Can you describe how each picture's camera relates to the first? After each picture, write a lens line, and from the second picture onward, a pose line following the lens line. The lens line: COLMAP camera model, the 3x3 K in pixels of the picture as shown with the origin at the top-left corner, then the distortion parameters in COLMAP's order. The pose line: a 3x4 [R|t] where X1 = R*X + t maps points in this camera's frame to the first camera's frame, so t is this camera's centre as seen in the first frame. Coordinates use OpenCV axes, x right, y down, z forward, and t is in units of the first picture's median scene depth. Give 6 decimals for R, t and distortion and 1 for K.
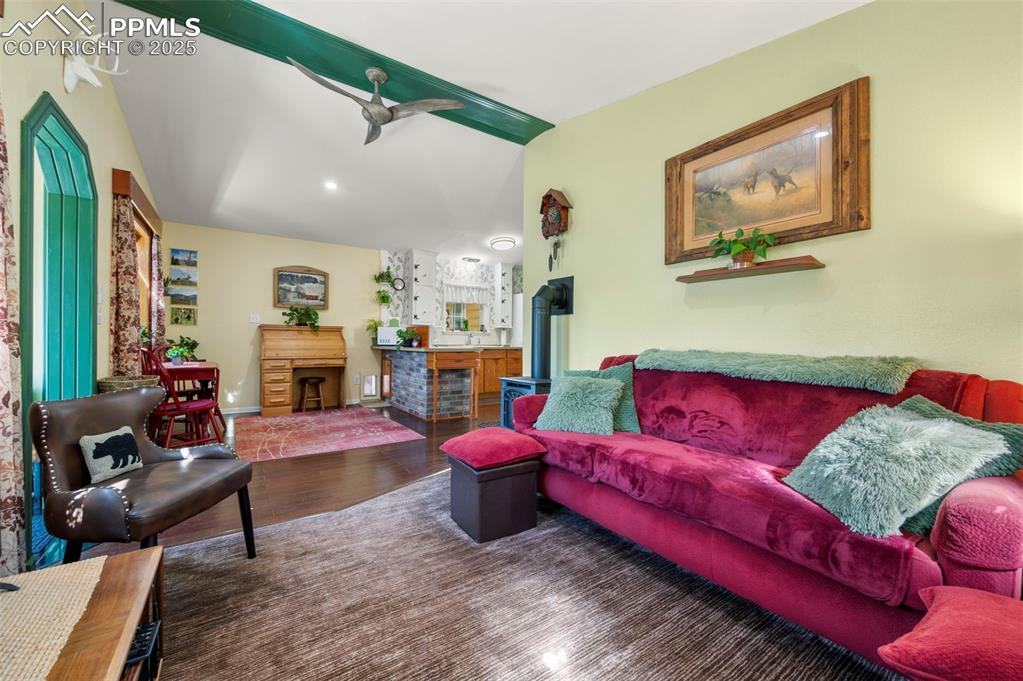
lens RADIAL K [[407.2, 0, 513.0], [0, 407.2, 341.0], [0, 0, 1]] dist [-0.001501, 0.000141]
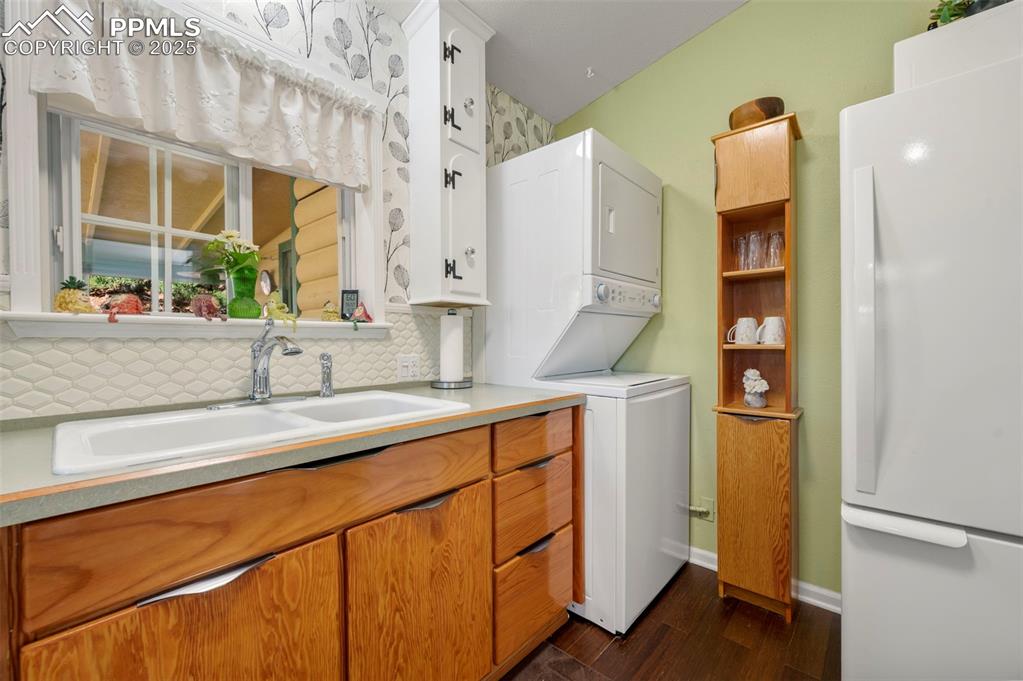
lens RADIAL K [[407.2, 0, 512.4], [0, 407.2, 343.9], [0, 0, 1]] dist [-0.001501, 0.000141]
pose [[0.974226, -0.017601, 0.224887, -0.043985], [0.015118, 0.999804, 0.012758, -0.013629], [-0.225067, -0.009030, 0.974301, 0.827647]]
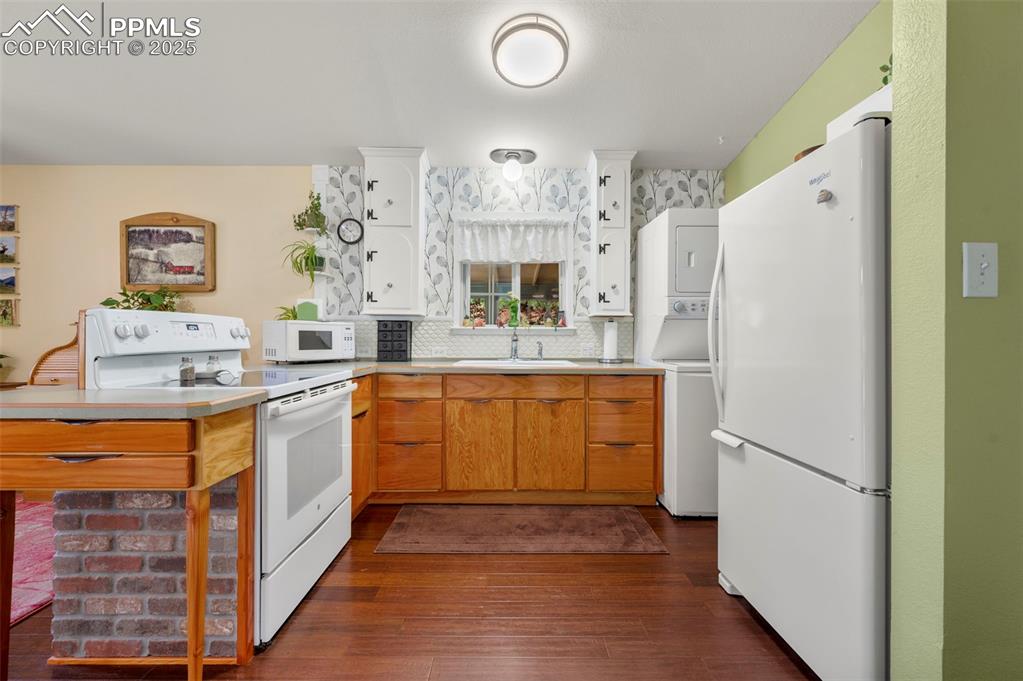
lens RADIAL K [[407.2, 0, 511.1], [0, 407.2, 336.2], [0, 0, 1]] dist [-0.001501, 0.000141]
pose [[0.823335, -0.009203, -0.567481, 0.132901], [0.006222, 0.999955, -0.007189, -0.010836], [0.567522, 0.002388, 0.823355, 0.660112]]
